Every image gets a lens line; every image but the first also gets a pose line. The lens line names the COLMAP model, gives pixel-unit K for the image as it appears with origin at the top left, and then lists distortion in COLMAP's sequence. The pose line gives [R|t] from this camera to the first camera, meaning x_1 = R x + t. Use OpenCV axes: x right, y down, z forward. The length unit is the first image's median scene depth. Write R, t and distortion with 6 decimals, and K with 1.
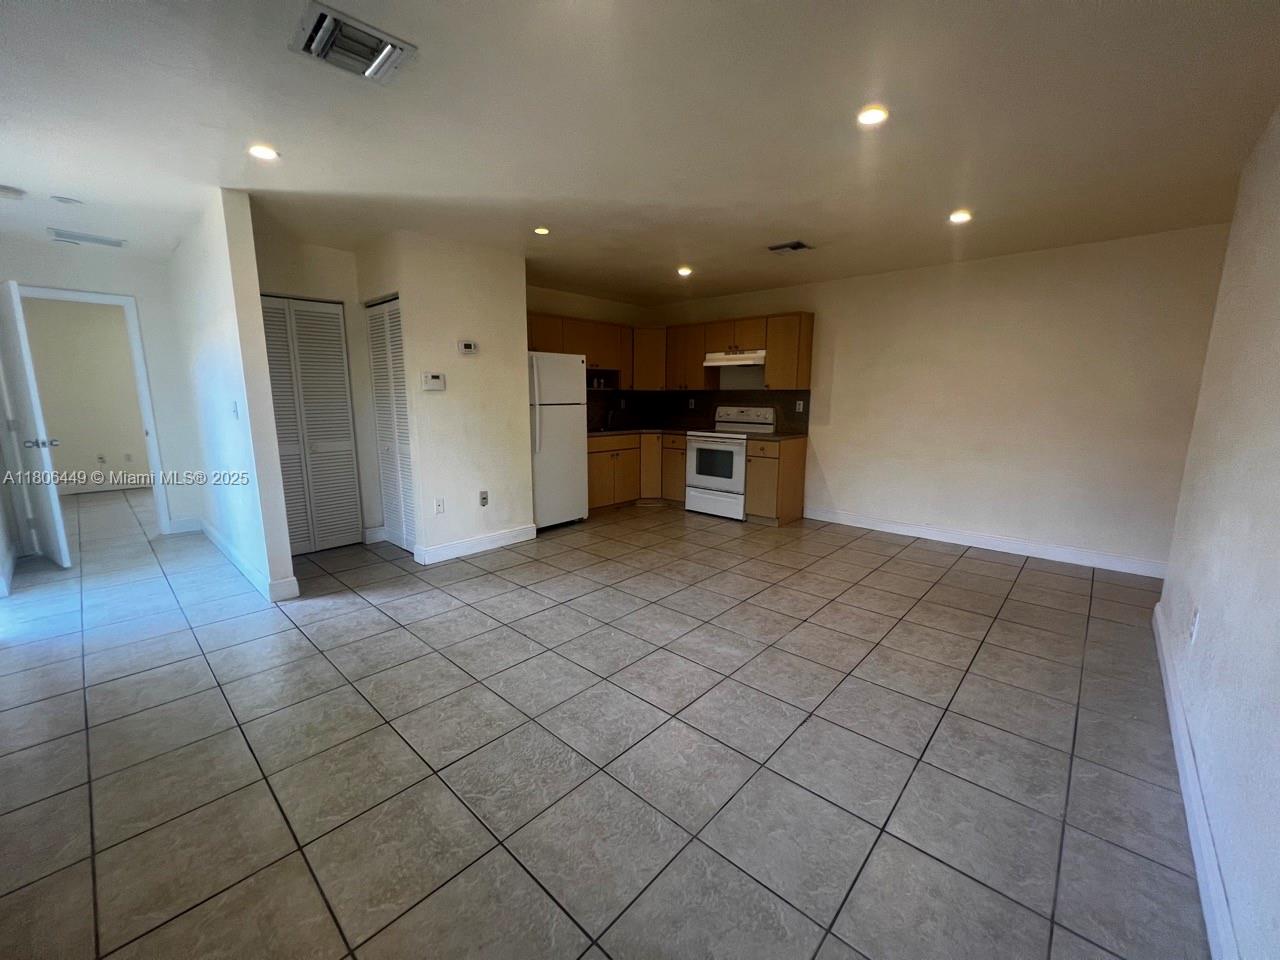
lens RADIAL K [[512.1, 0, 638.4], [0, 512.1, 482.2], [0, 0, 1]] dist [-0.000580, -0.000333]
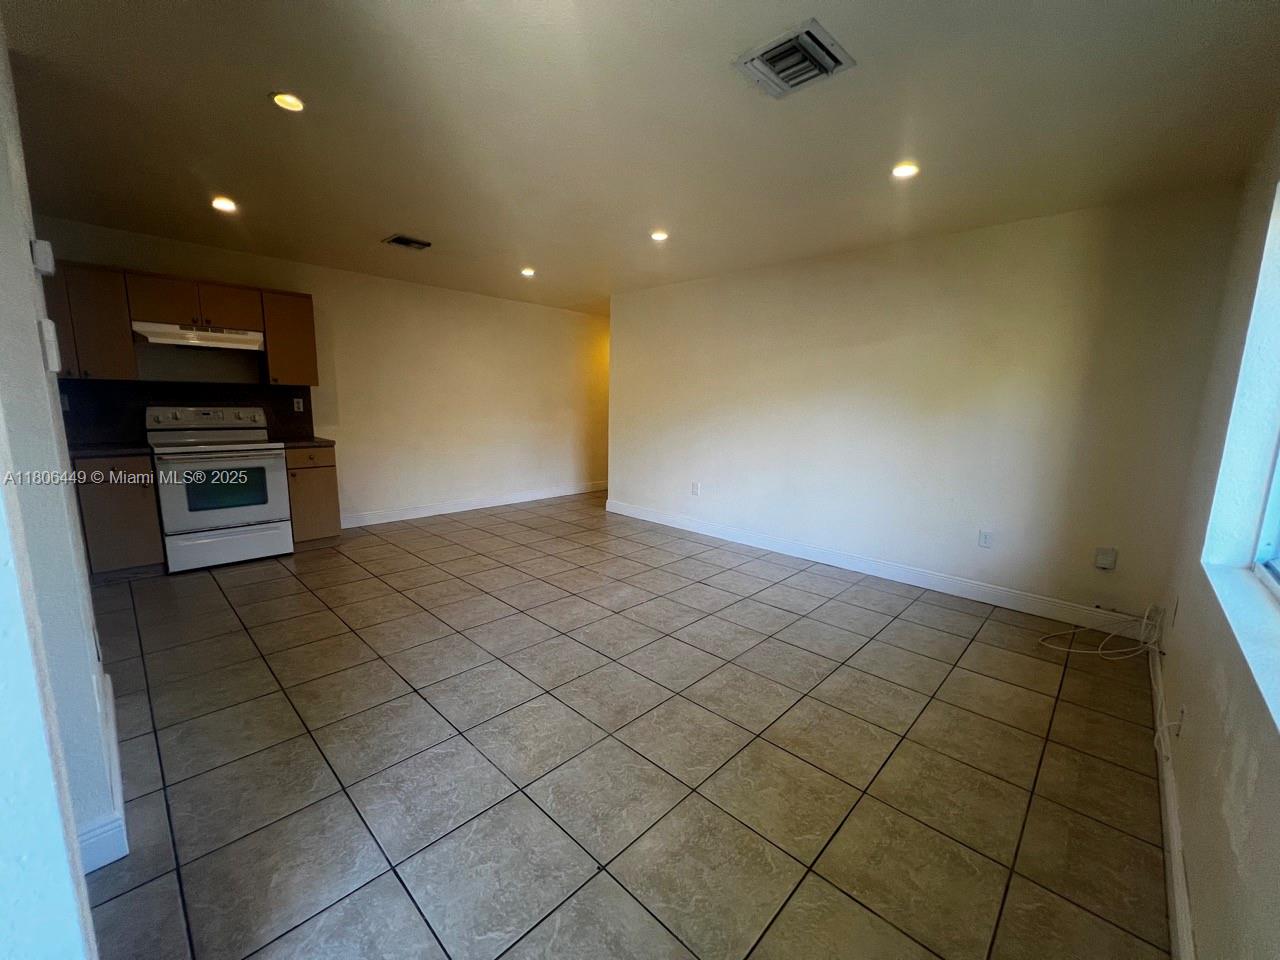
lens RADIAL K [[512.1, 0, 638.4], [0, 512.1, 482.2], [0, 0, 1]] dist [-0.000580, -0.000333]
pose [[0.023356, -0.161110, 0.986660, -0.565755], [0.149180, 0.976441, 0.155910, -0.077125], [-0.988534, 0.143548, 0.046840, 0.455149]]
